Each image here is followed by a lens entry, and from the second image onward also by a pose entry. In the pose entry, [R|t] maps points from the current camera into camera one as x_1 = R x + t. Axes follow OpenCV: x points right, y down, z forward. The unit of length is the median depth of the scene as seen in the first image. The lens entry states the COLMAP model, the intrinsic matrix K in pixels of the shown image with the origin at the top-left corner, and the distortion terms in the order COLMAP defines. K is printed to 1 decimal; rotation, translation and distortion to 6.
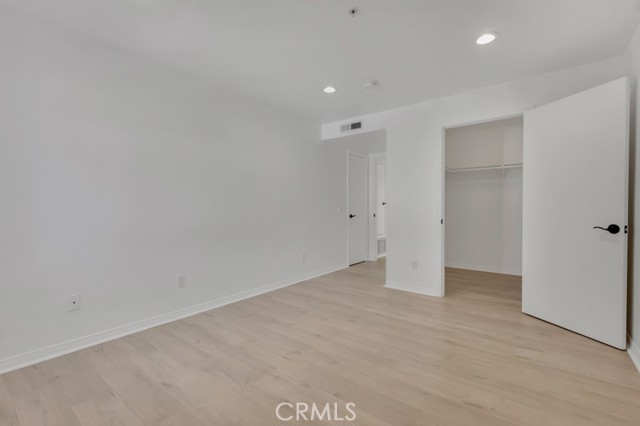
lens RADIAL K [[287.1, 0, 320.0], [0, 287.1, 212.6], [0, 0, 1]] dist [0.004259, 0.000205]
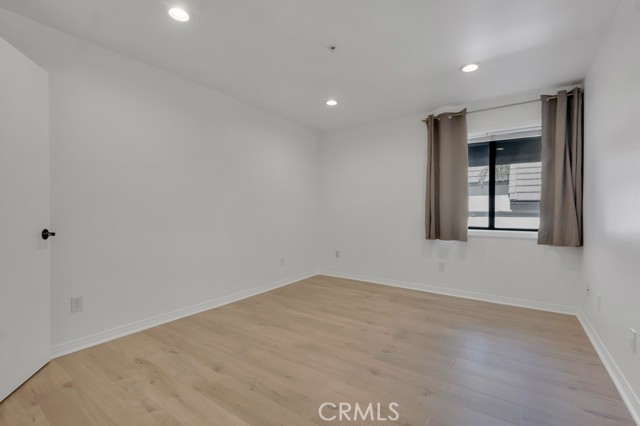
lens RADIAL K [[287.1, 0, 320.0], [0, 287.1, 212.7], [0, 0, 1]] dist [0.004259, 0.000205]
pose [[-0.997804, -0.001237, -0.066228, 0.222576], [-0.001929, 0.999944, 0.010379, -0.021451], [0.066212, 0.010484, -0.997751, 1.994487]]
